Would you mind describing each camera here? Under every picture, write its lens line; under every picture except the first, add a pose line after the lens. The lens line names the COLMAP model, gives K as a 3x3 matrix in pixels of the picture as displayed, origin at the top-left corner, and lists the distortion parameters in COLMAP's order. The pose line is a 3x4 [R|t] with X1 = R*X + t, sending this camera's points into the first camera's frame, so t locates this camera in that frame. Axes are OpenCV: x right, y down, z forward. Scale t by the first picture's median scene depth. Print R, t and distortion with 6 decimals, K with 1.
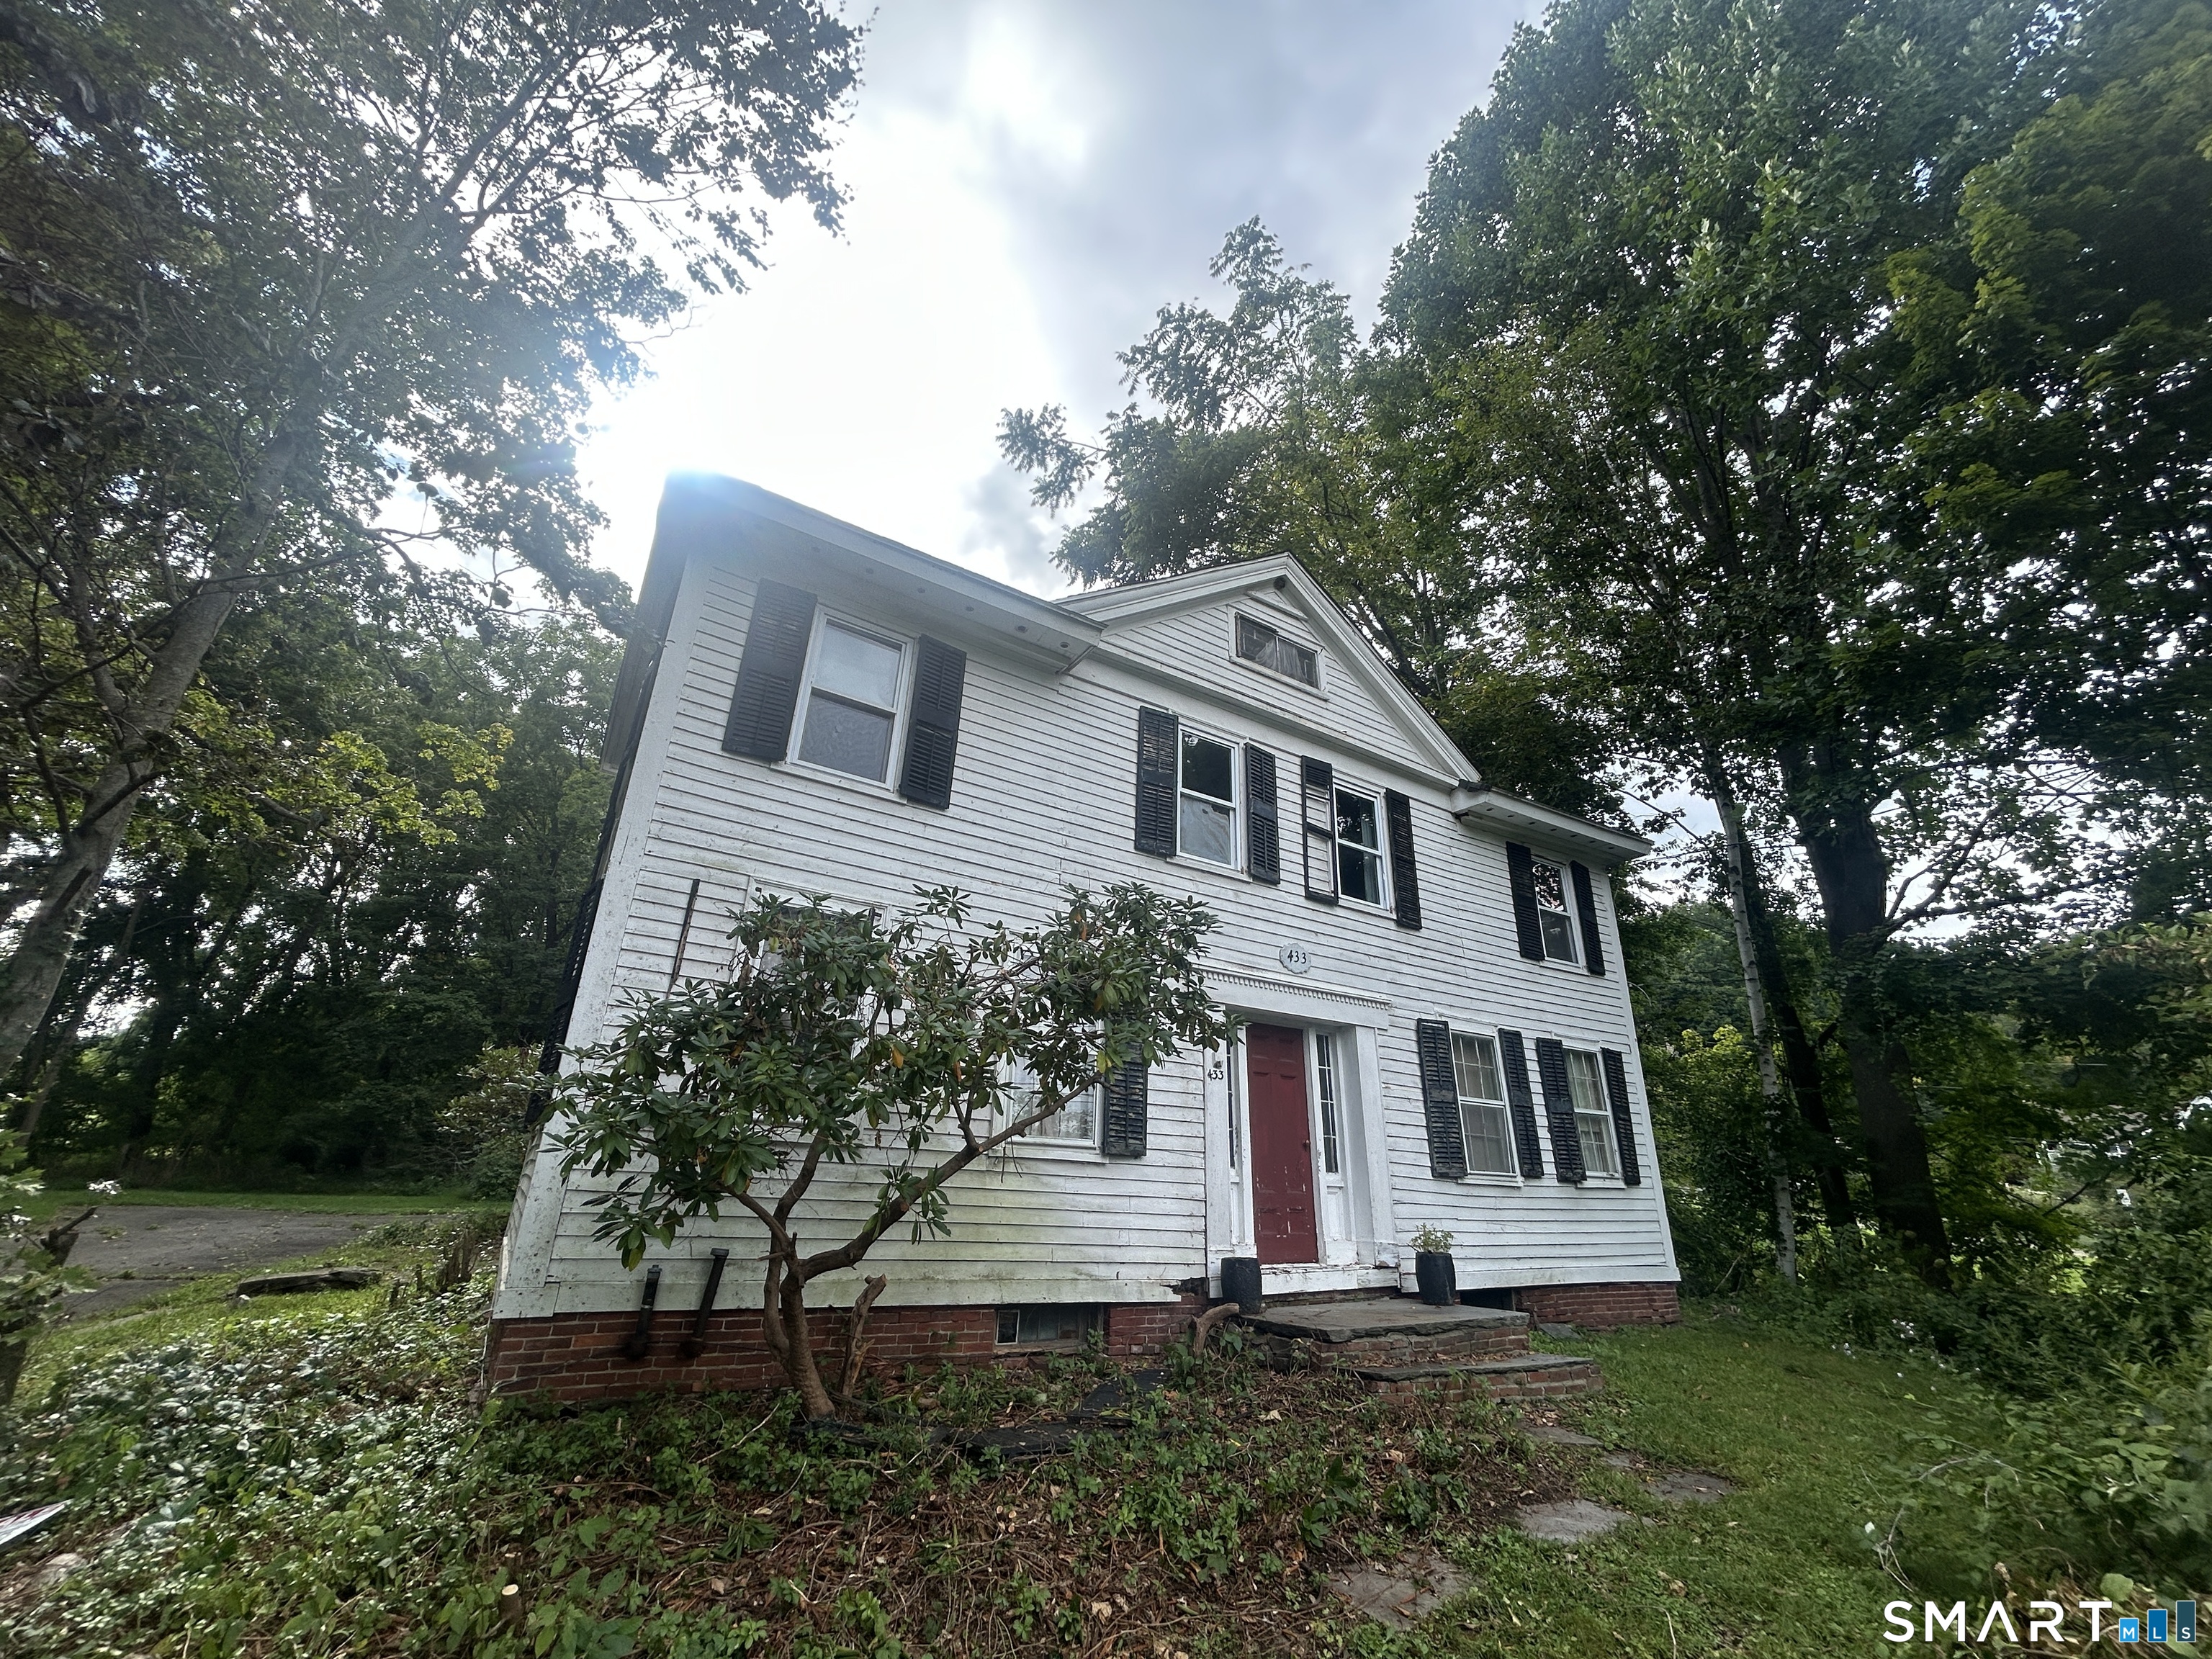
lens RADIAL K [[891.0, 0, 1100.4], [0, 891.0, 827.8], [0, 0, 1]] dist [-0.003497, 0.001026]
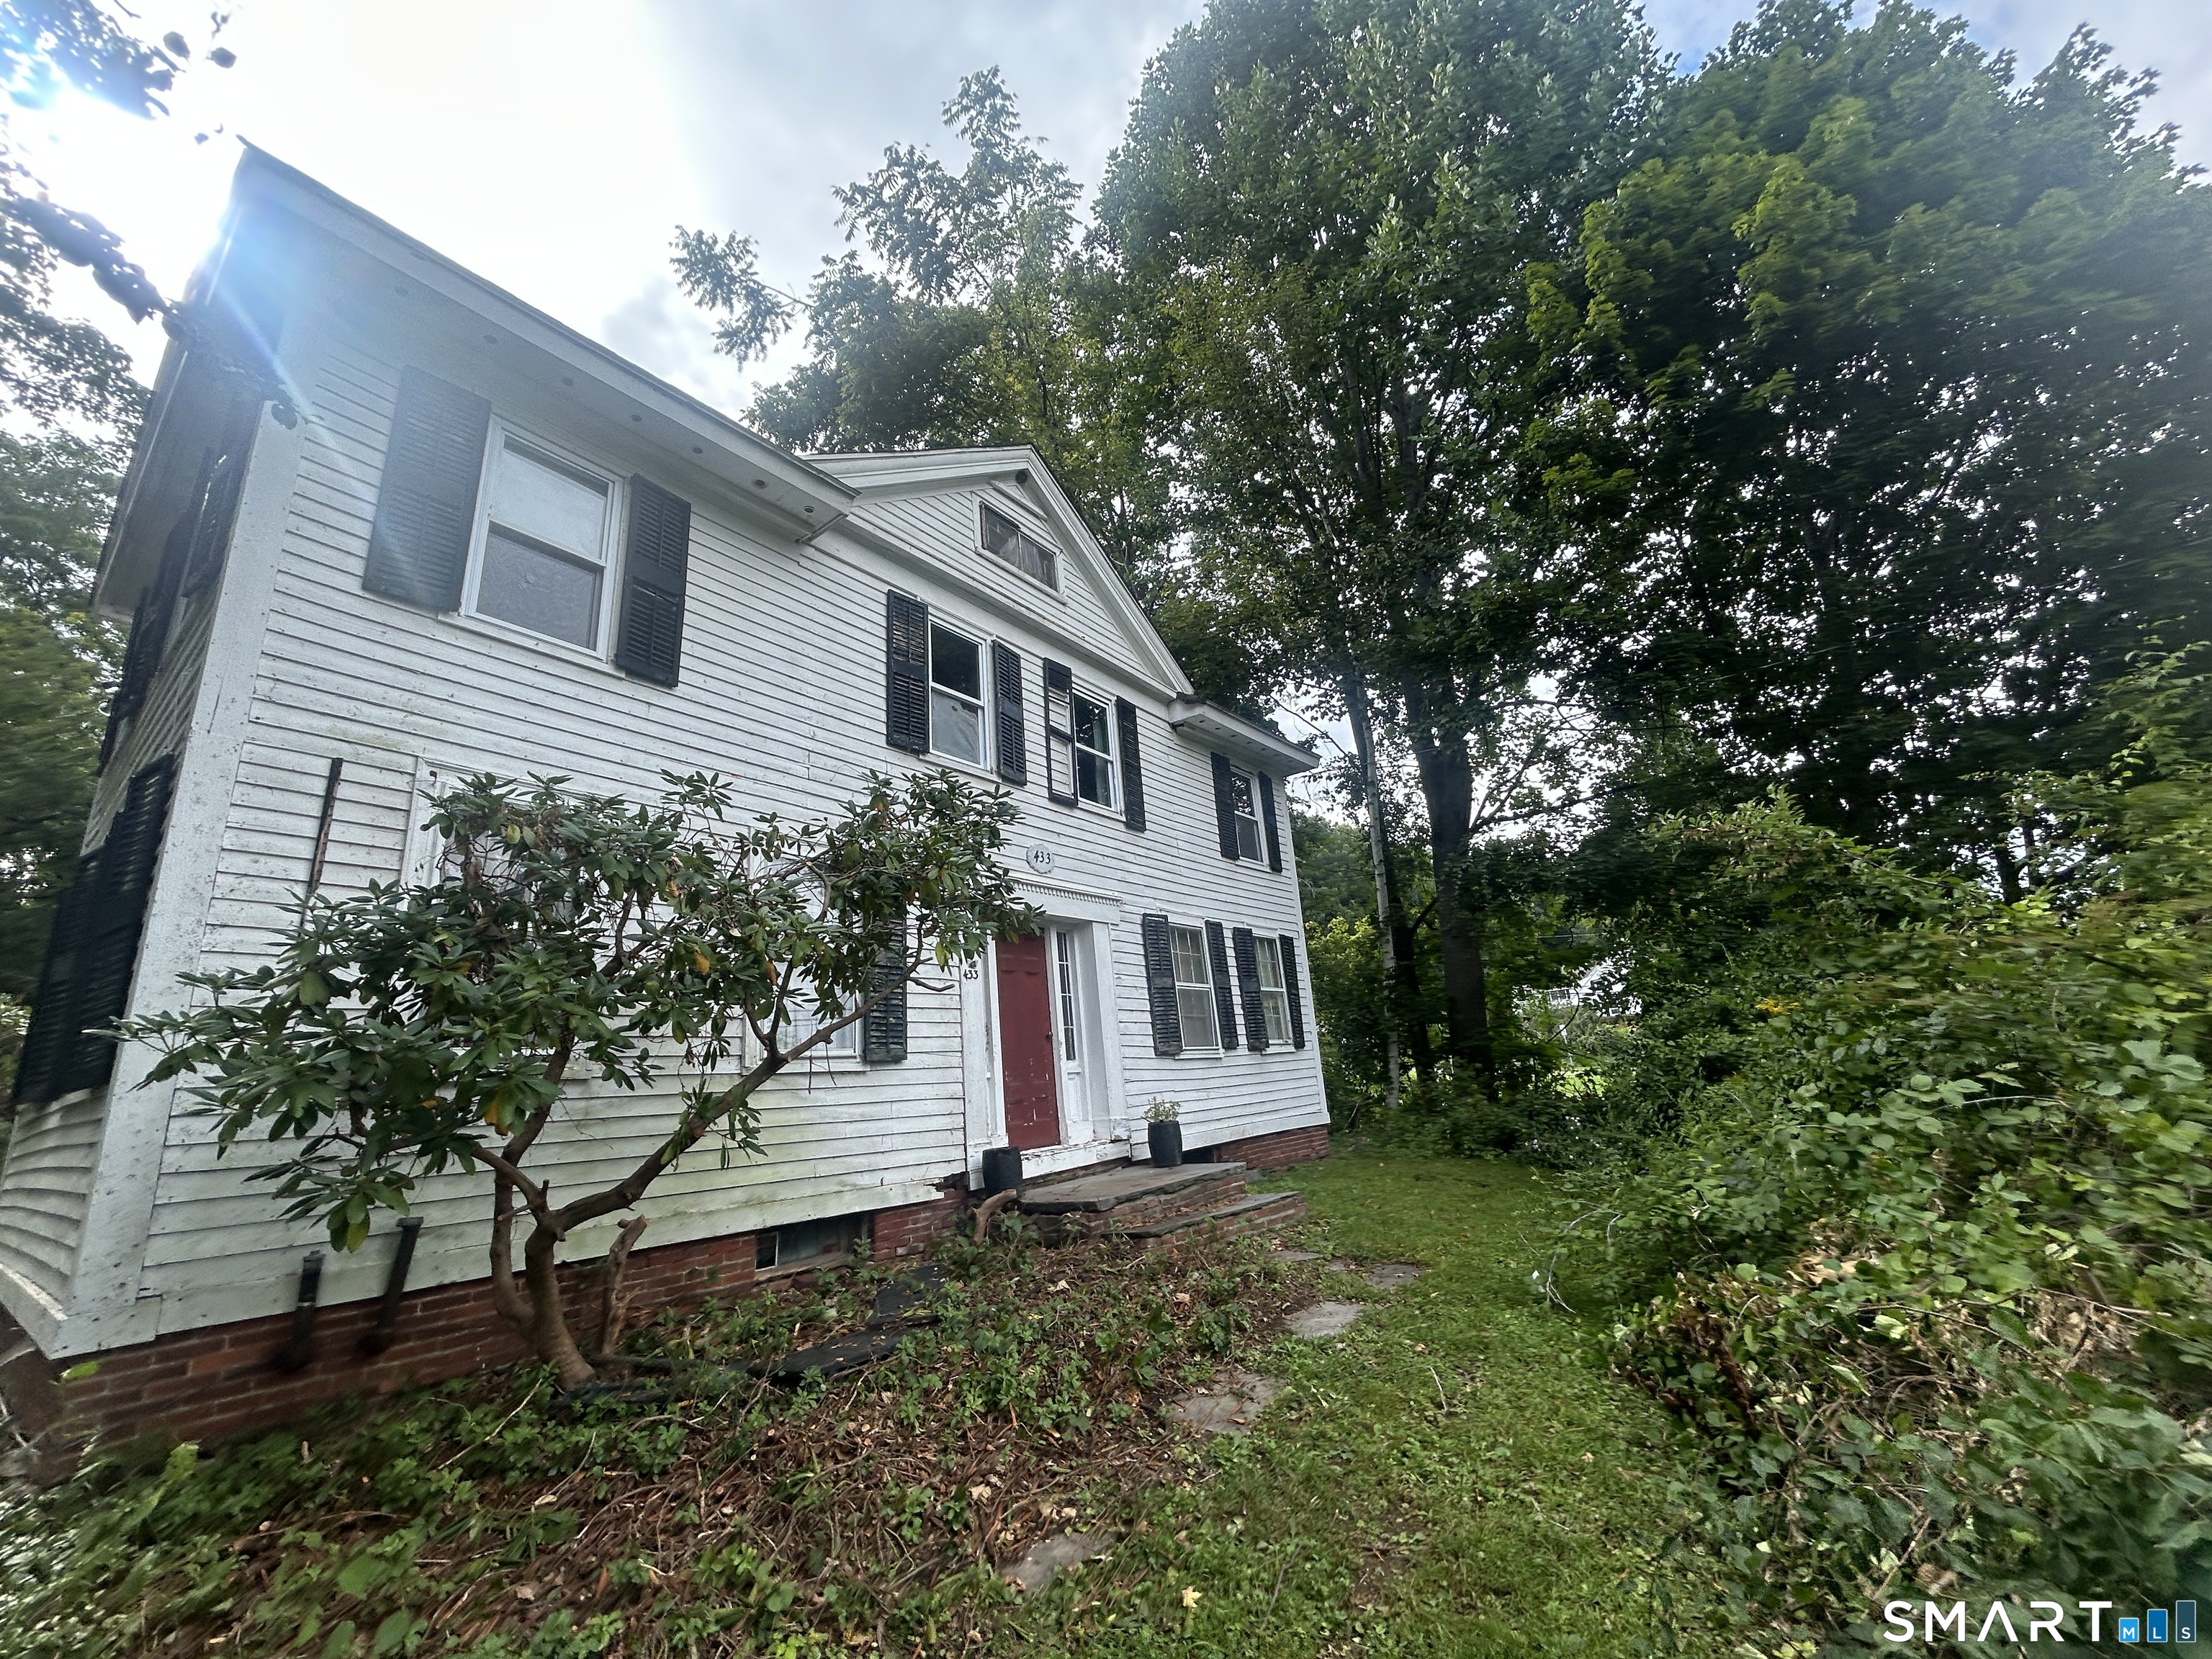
lens RADIAL K [[891.0, 0, 1100.4], [0, 891.0, 827.8], [0, 0, 1]] dist [-0.003497, 0.001026]
pose [[0.931975, -0.002514, 0.362515, -0.079799], [-0.031678, 0.995586, 0.088344, 0.019119], [-0.361137, -0.093818, 0.927781, 0.037299]]
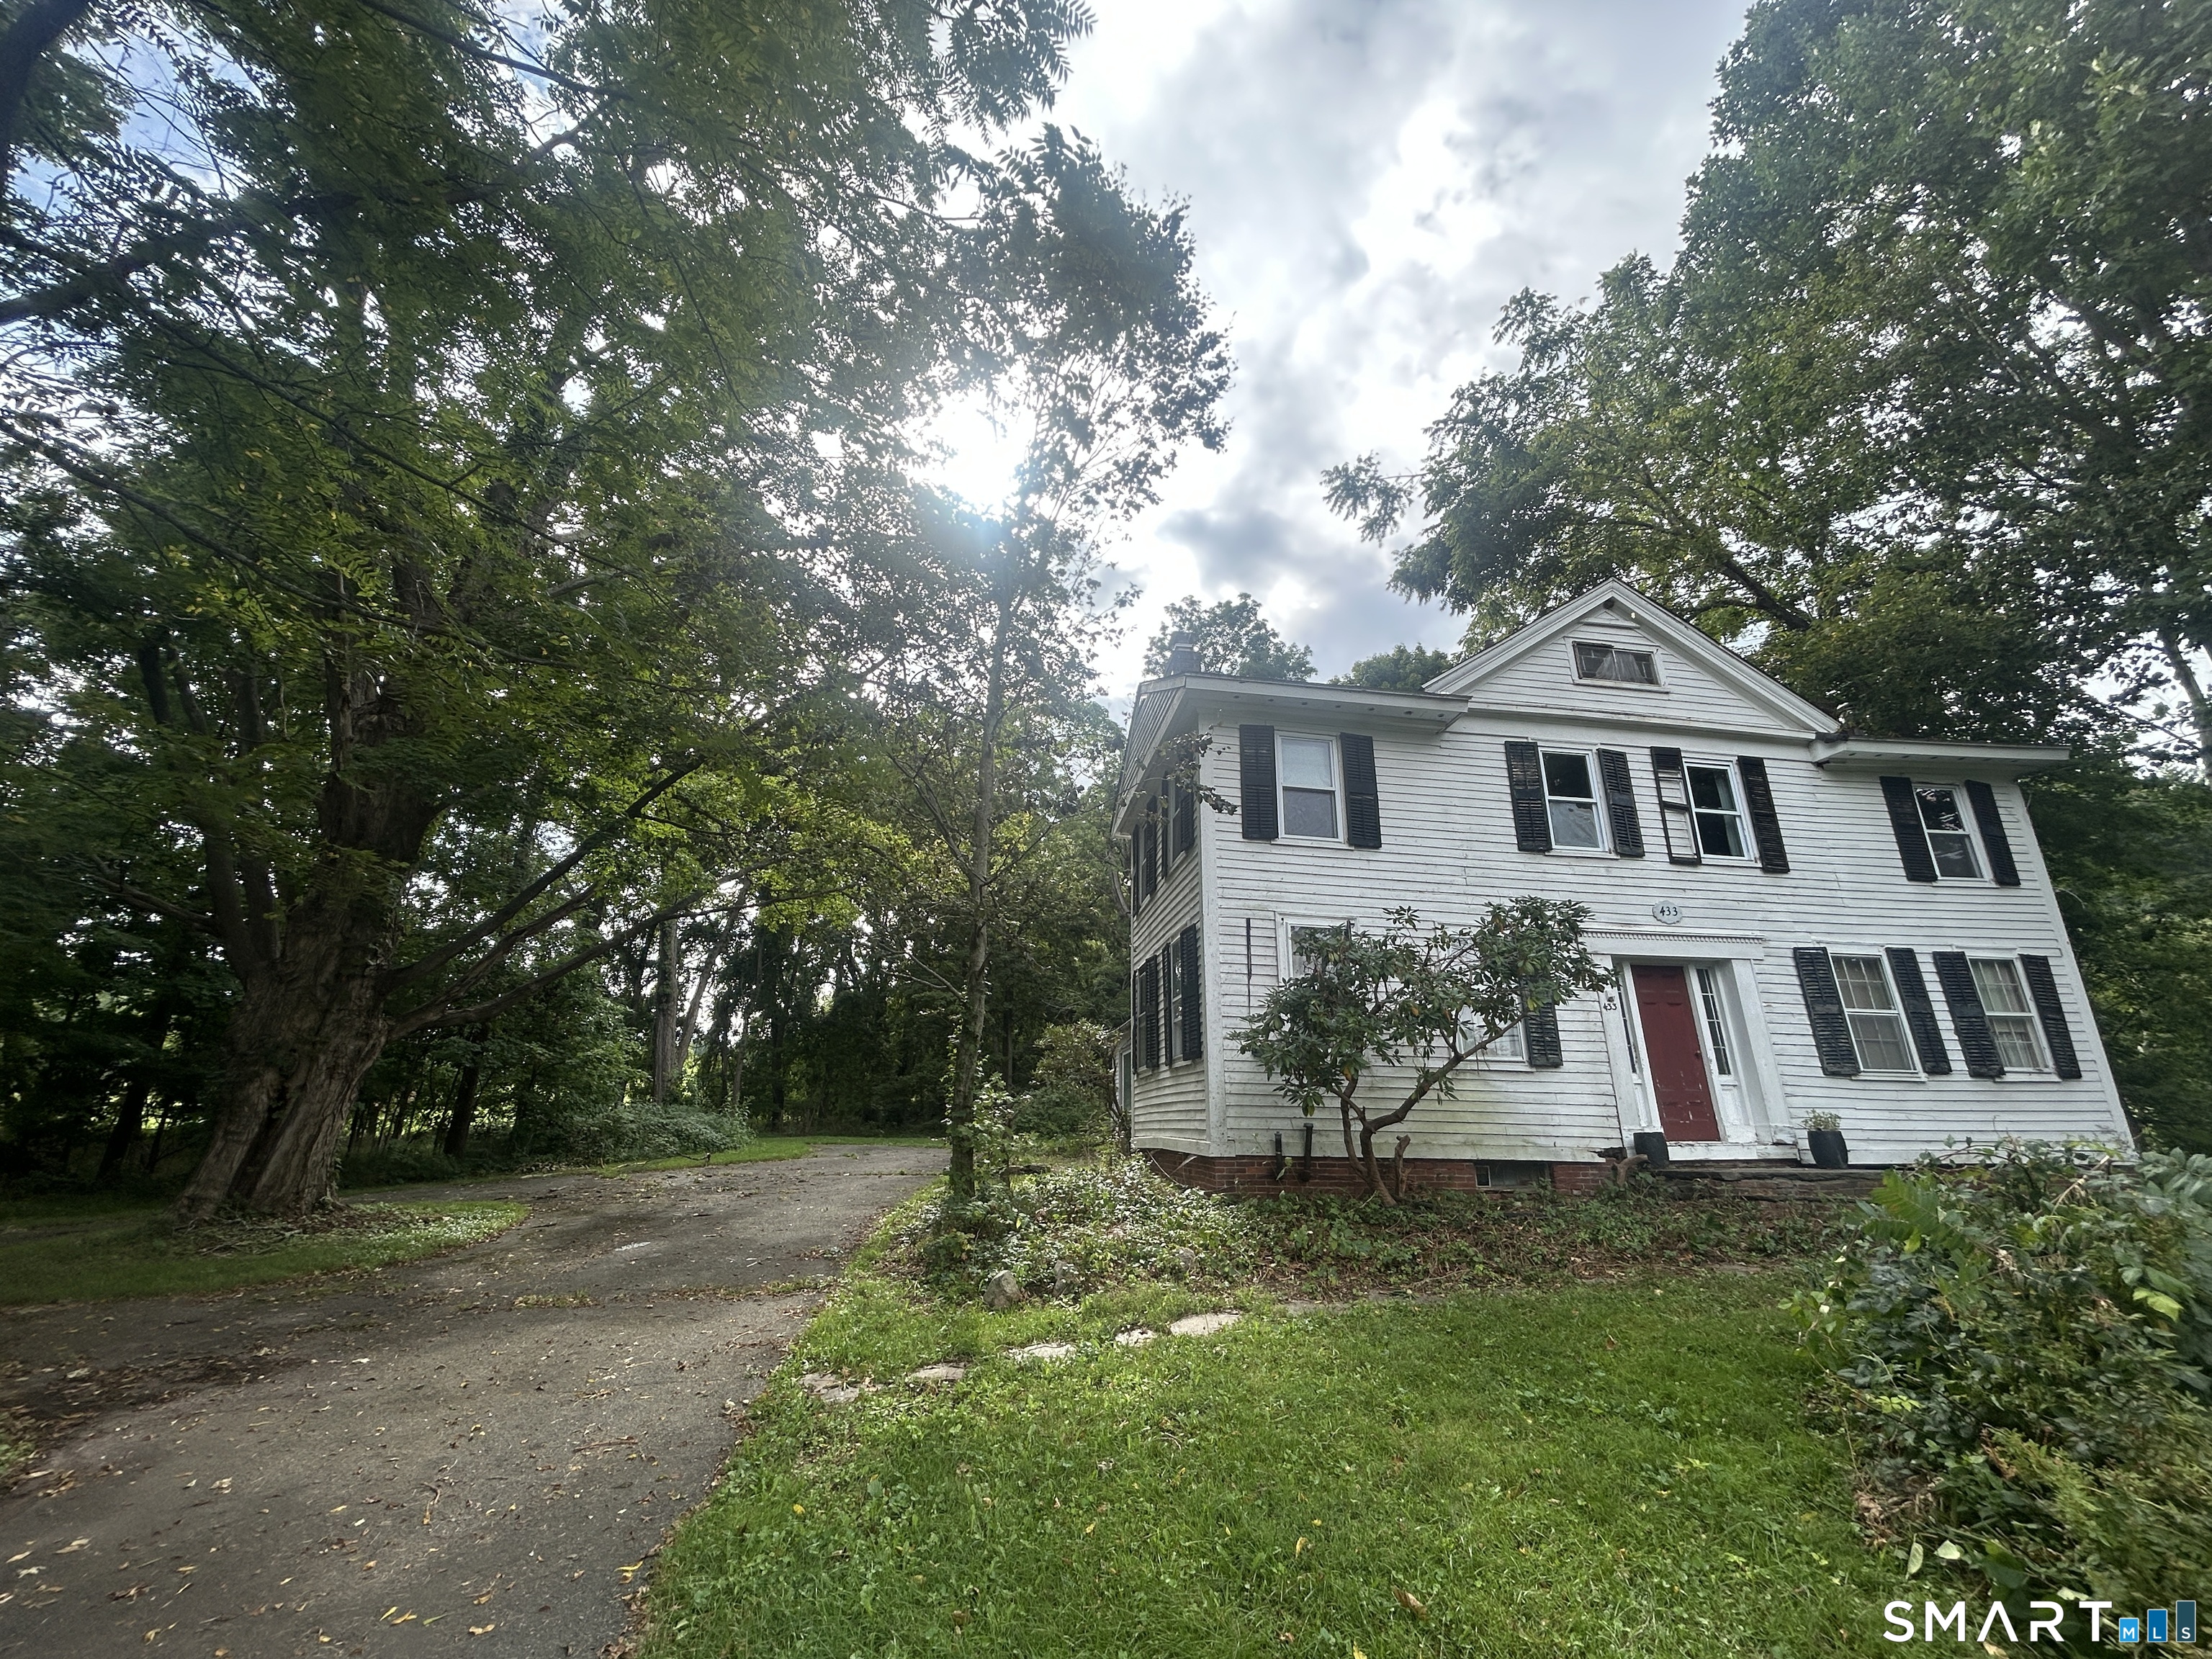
lens RADIAL K [[891.0, 0, 1100.4], [0, 891.0, 827.8], [0, 0, 1]] dist [-0.003497, 0.001026]
pose [[0.917198, -0.149849, -0.369179, -0.035539], [0.167417, 0.985759, 0.015820, -0.122630], [0.361551, -0.076317, 0.929224, -0.446879]]
